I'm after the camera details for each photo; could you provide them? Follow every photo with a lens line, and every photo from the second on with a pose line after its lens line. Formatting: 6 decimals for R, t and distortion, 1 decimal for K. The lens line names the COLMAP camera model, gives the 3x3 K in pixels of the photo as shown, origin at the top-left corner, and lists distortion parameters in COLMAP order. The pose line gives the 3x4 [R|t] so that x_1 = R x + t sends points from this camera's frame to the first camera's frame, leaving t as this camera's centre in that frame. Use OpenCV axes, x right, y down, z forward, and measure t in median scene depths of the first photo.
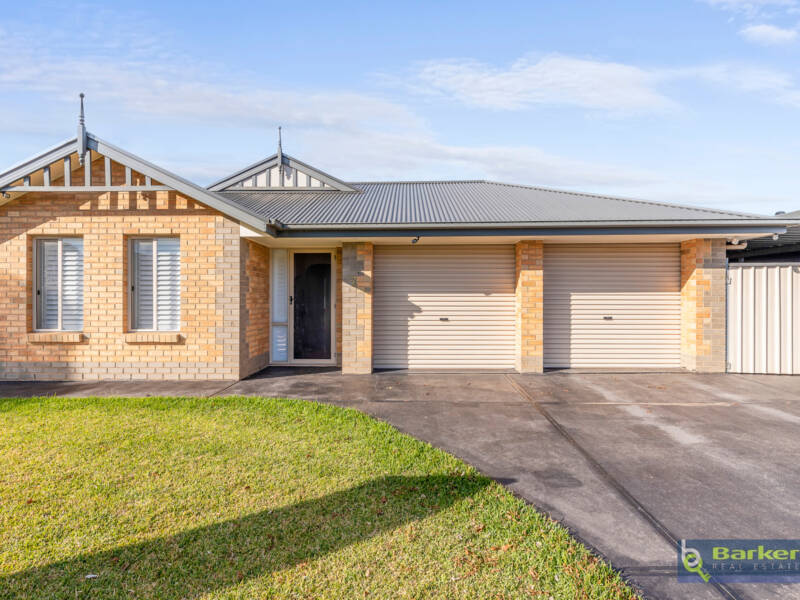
lens RADIAL K [[386.5, 0, 400.0], [0, 386.5, 300.0], [0, 0, 1]] dist [0.000813, -0.000401]
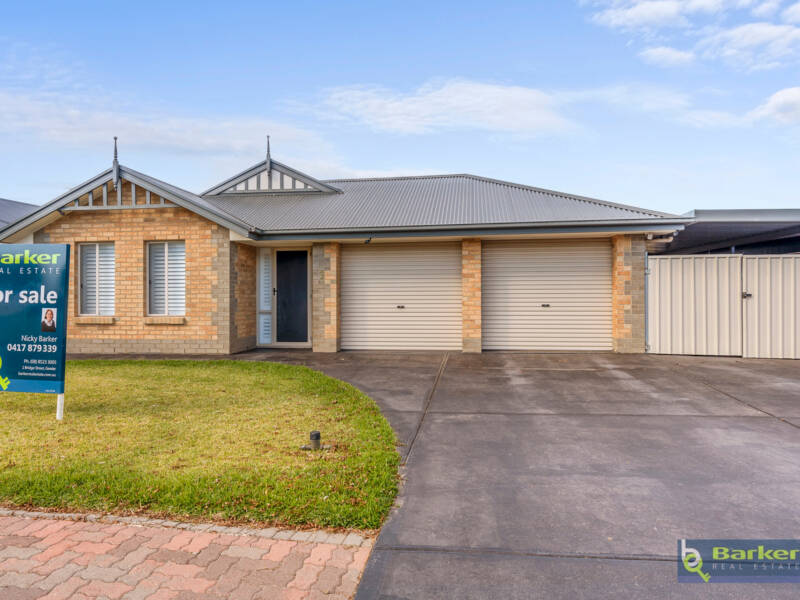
lens RADIAL K [[535.6, 0, 399.9], [0, 535.6, 295.9], [0, 0, 1]] dist [0.001470, 0.001249]
pose [[0.992843, -0.004328, -0.119347, 0.334953], [0.004095, 0.999989, -0.002204, 0.022515], [0.119355, 0.001700, 0.992850, -0.649601]]
